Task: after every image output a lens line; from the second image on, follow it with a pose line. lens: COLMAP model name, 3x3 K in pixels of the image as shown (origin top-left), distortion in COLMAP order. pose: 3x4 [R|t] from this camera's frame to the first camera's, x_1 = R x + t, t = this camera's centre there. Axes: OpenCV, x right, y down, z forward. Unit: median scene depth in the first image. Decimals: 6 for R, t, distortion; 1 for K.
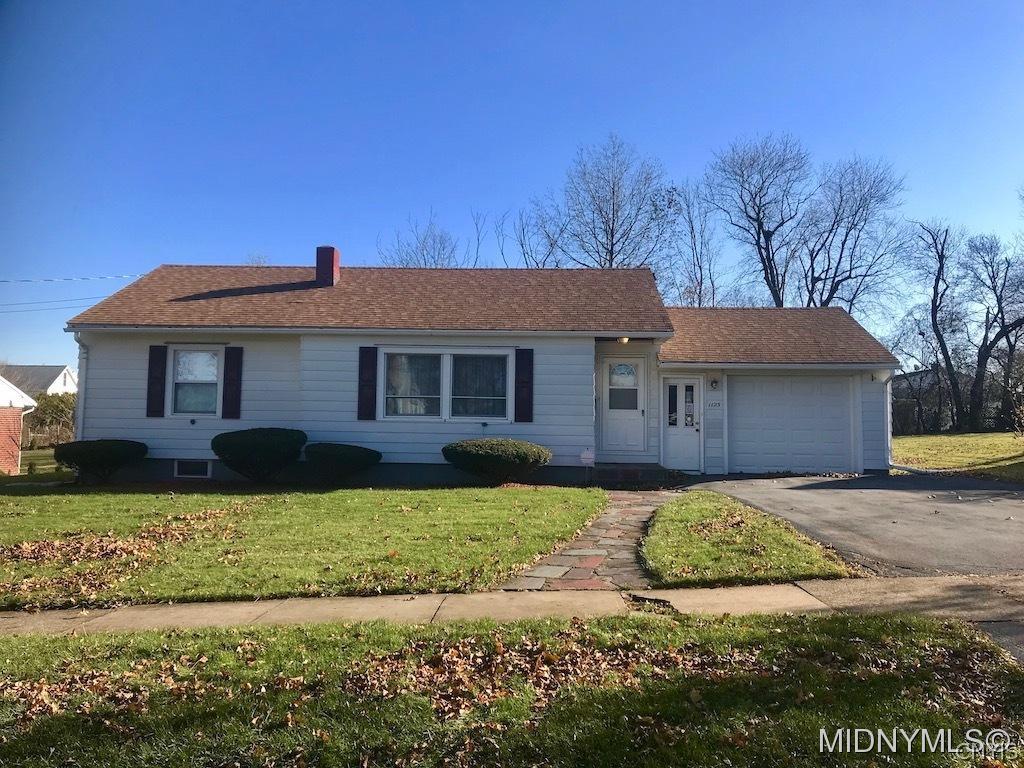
lens RADIAL K [[841.7, 0, 511.2], [0, 841.7, 384.1], [0, 0, 1]] dist [0.012208, -0.022541]
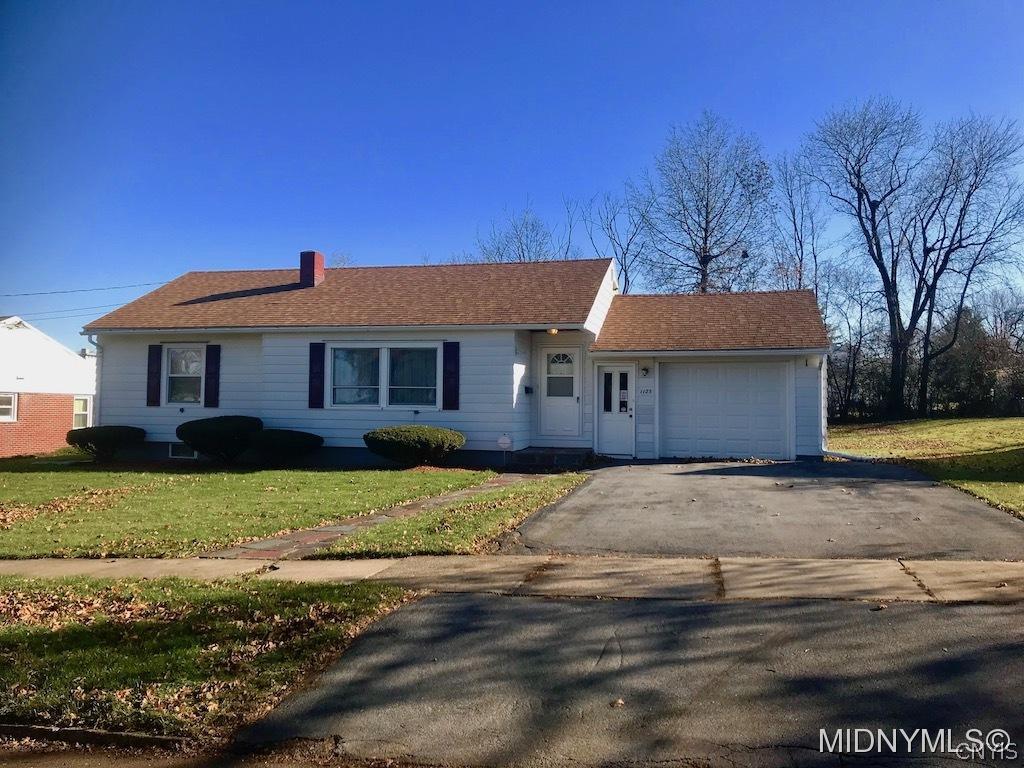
lens RADIAL K [[841.7, 0, 532.9], [0, 841.7, 391.6], [0, 0, 1]] dist [0.012208, -0.022541]
pose [[0.979786, -0.007851, -0.199896, 0.323944], [0.014901, 0.999318, 0.033787, -0.012895], [0.199494, -0.036082, 0.979235, -0.038009]]
